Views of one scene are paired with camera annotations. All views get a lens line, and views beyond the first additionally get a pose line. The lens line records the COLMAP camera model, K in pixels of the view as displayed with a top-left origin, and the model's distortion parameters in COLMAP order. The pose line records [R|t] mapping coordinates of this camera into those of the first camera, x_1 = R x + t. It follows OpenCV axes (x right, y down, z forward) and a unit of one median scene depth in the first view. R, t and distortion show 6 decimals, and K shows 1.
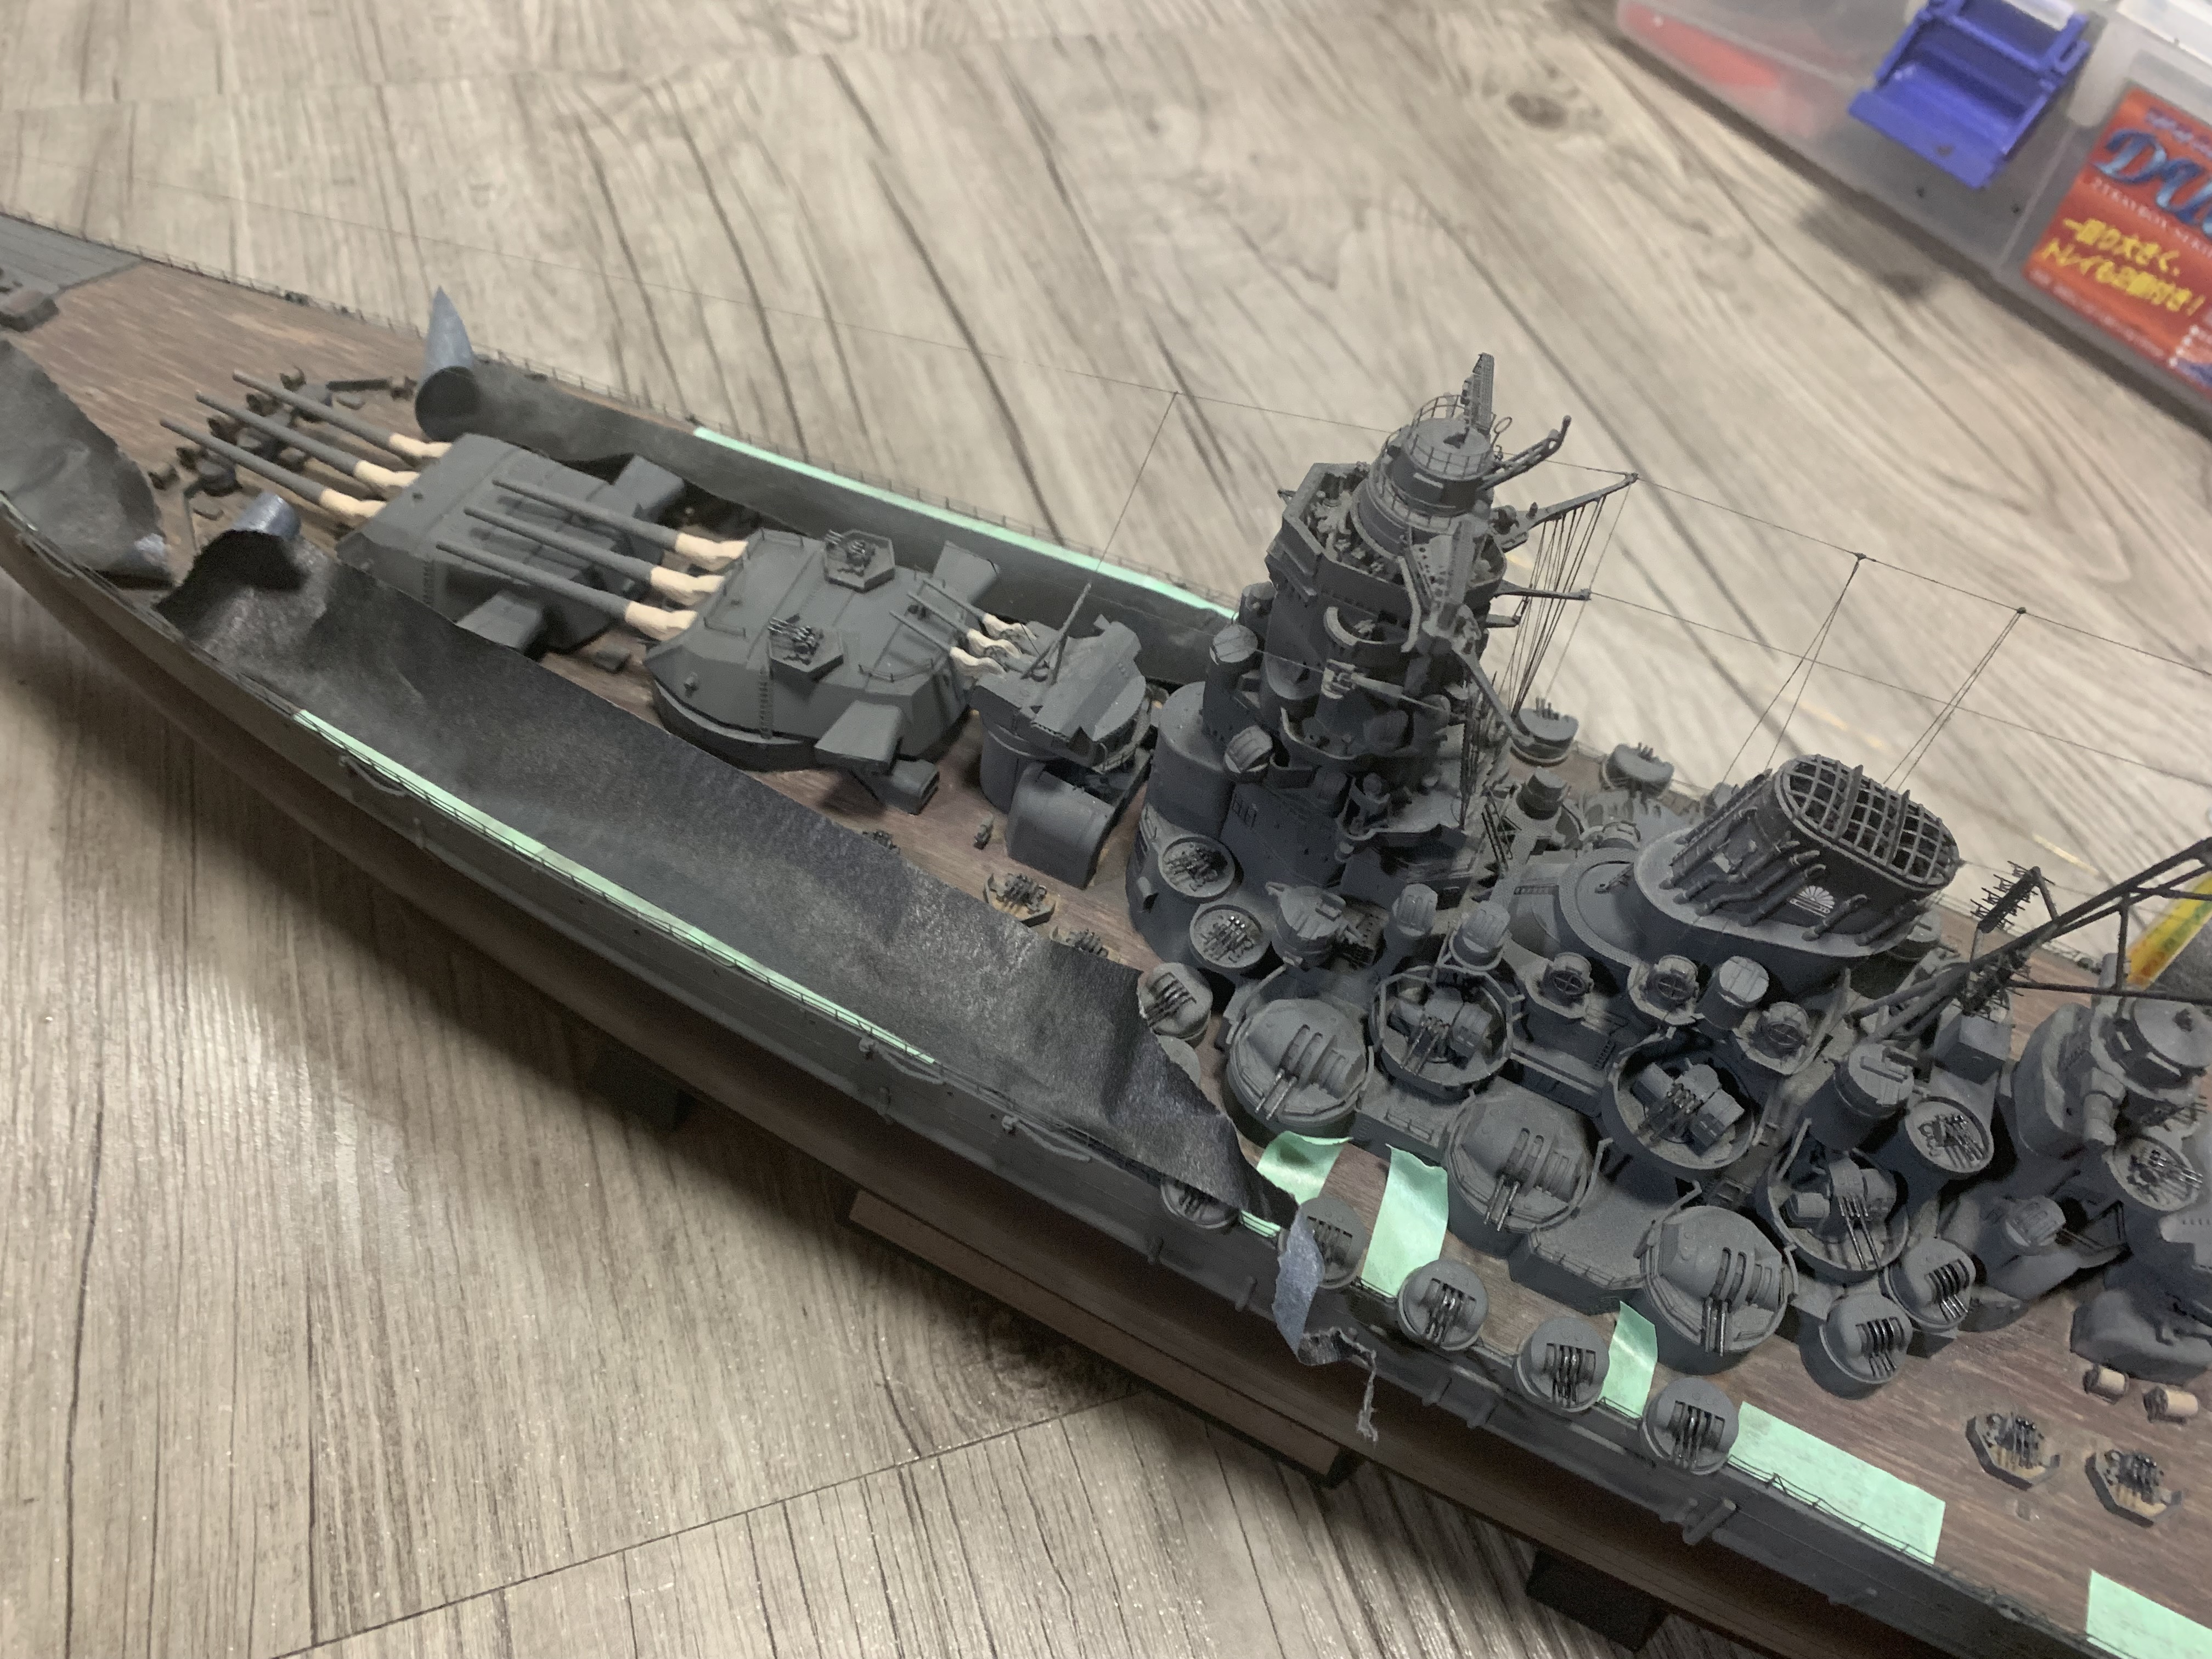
lens RADIAL K [[1749.9, 0, 1109.8], [0, 1749.9, 798.8], [0, 0, 1]] dist [0.013397, -0.012637]
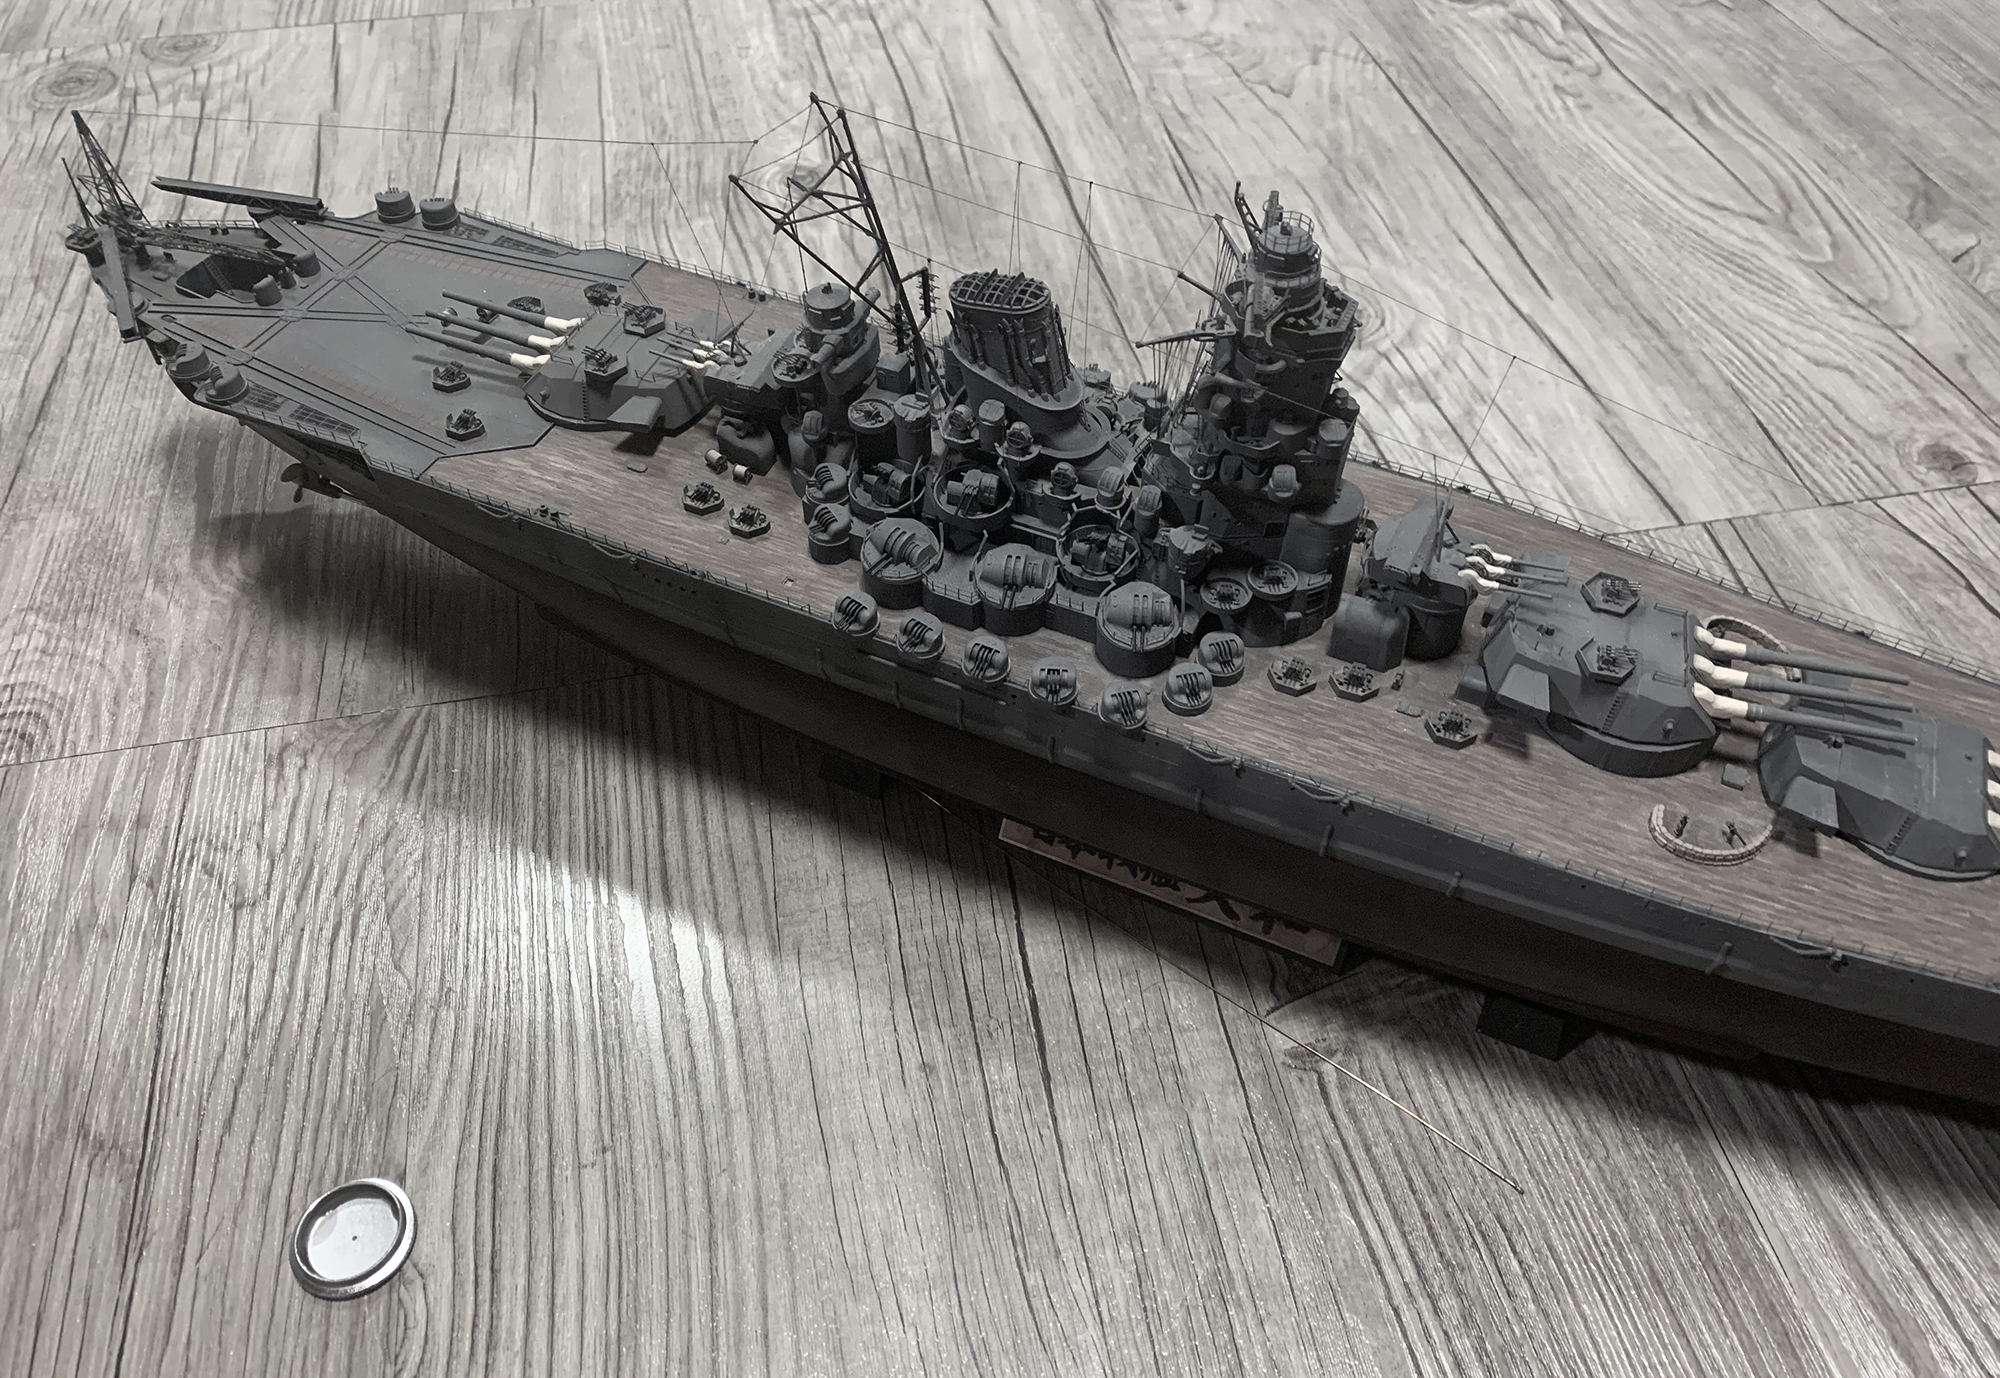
lens RADIAL K [[1581.3, 0, 984.2], [0, 1581.3, 717.3], [0, 0, 1]] dist [0.010655, -0.004531]
pose [[0.984578, 0.035216, -0.171363, 0.130727], [-0.042471, 0.998342, -0.038852, 0.320062], [0.169711, 0.045531, 0.984441, -0.370862]]
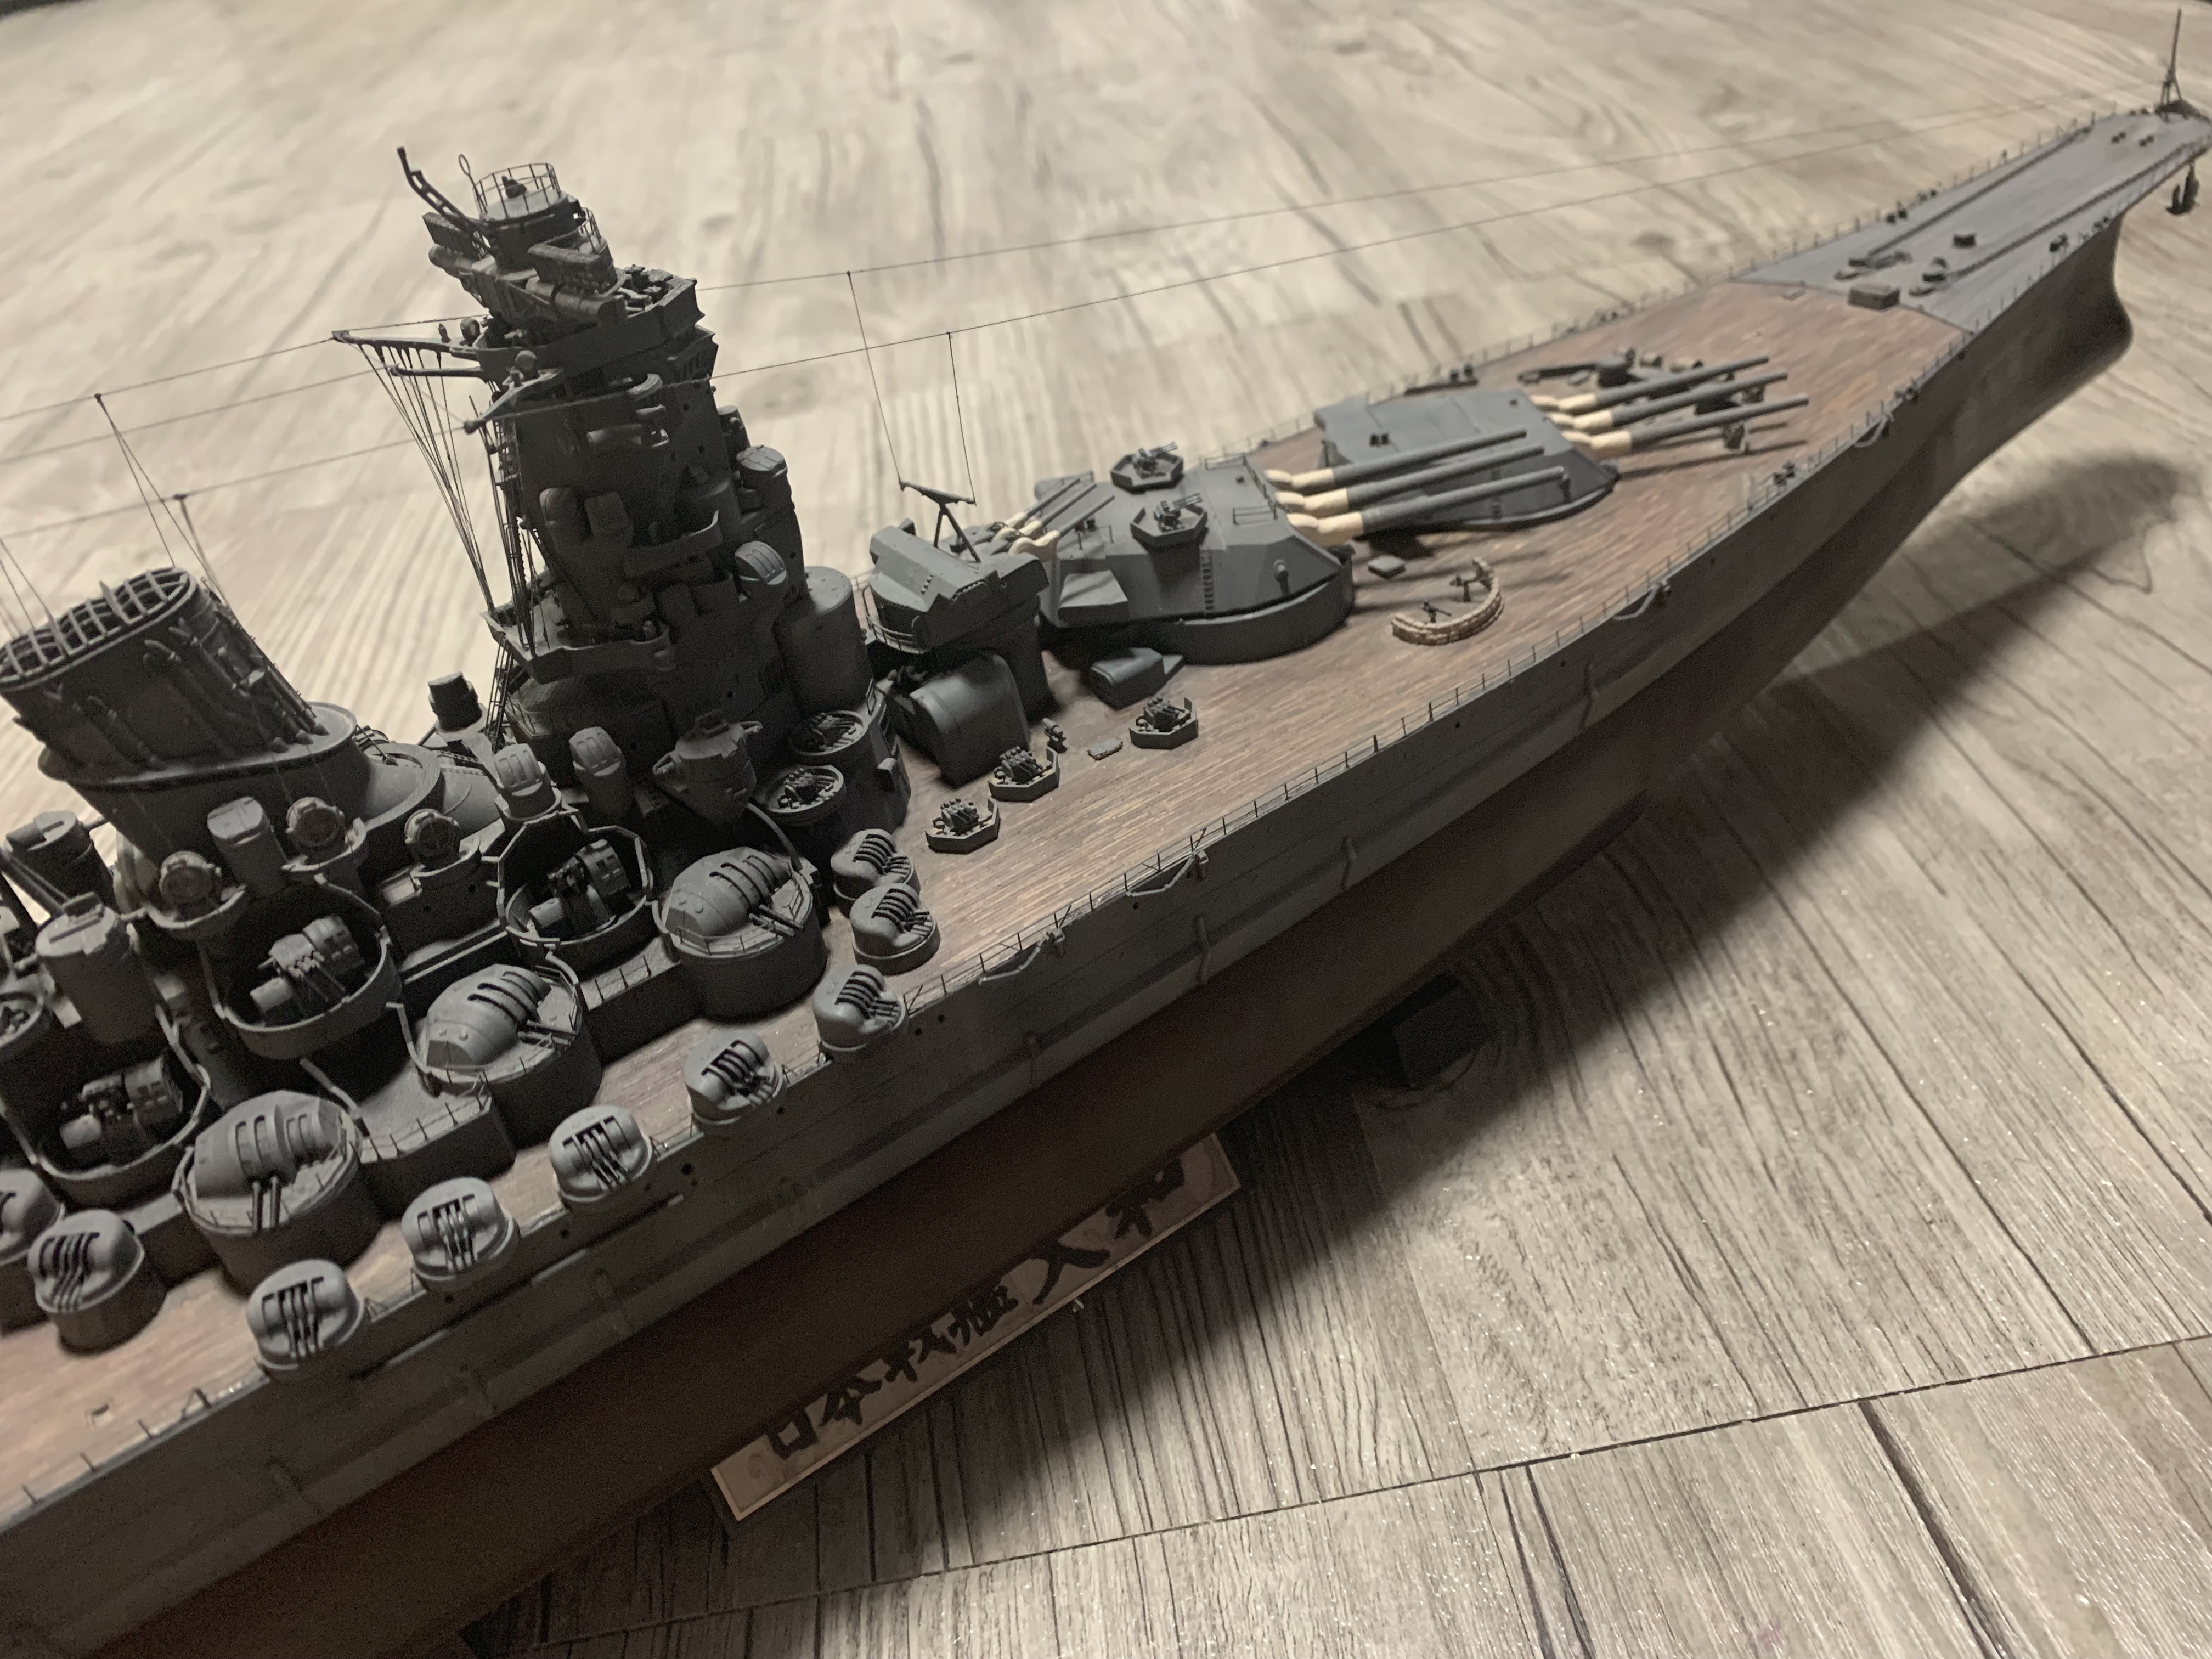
lens RADIAL K [[1749.9, 0, 1101.6], [0, 1749.9, 793.9], [0, 0, 1]] dist [0.013397, -0.012637]
pose [[0.588162, -0.607369, 0.534011, -0.093342], [0.740540, 0.669859, -0.053754, 0.317070], [-0.325064, 0.427073, 0.843767, -0.068287]]
